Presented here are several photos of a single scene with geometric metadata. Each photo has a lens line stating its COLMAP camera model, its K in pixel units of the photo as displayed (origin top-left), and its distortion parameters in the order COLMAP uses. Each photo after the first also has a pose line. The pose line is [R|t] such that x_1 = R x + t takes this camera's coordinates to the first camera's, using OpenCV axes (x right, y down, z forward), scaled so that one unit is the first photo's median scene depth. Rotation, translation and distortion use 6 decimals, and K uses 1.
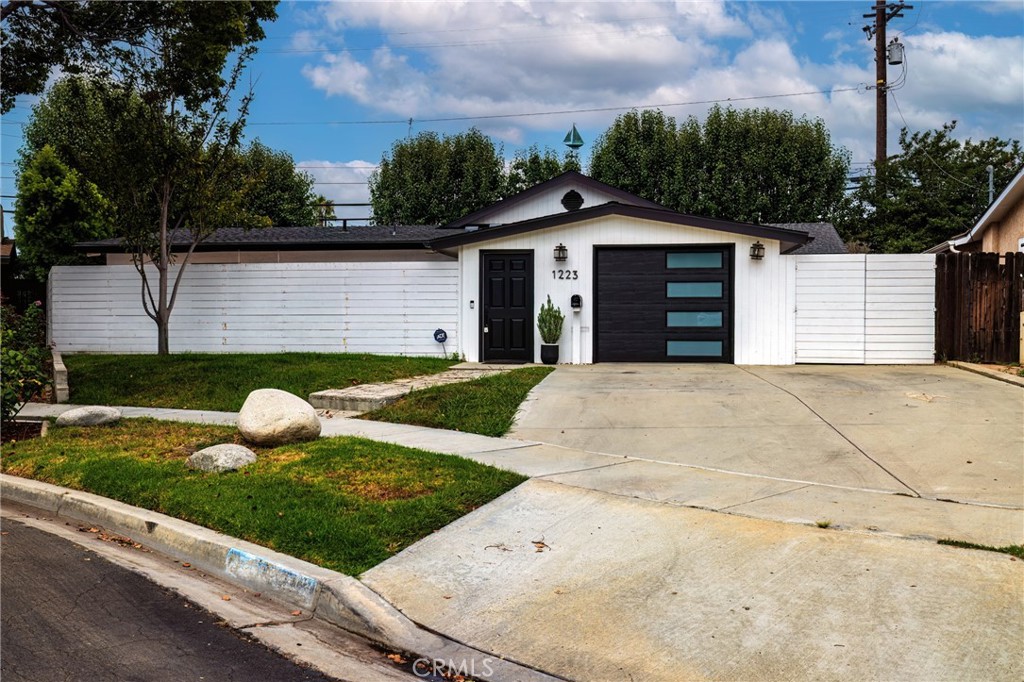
lens RADIAL K [[965.2, 0, 512.0], [0, 965.2, 341.0], [0, 0, 1]] dist [0.051822, -0.001055]
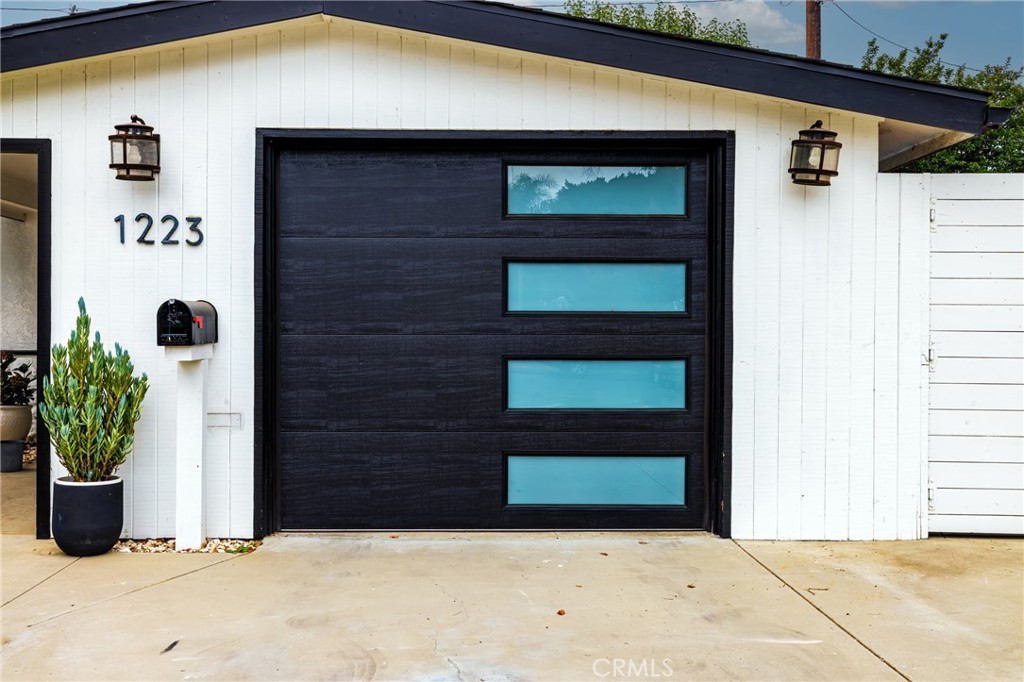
lens RADIAL K [[1658.2, 0, 512.0], [0, 1658.2, 341.0], [0, 0, 1]] dist [-0.017157, -0.033466]
pose [[0.984755, 0.004651, 0.173884, 0.072982], [0.000526, 0.999558, -0.029713, -0.021101], [-0.173946, 0.029352, 0.984318, 0.499659]]
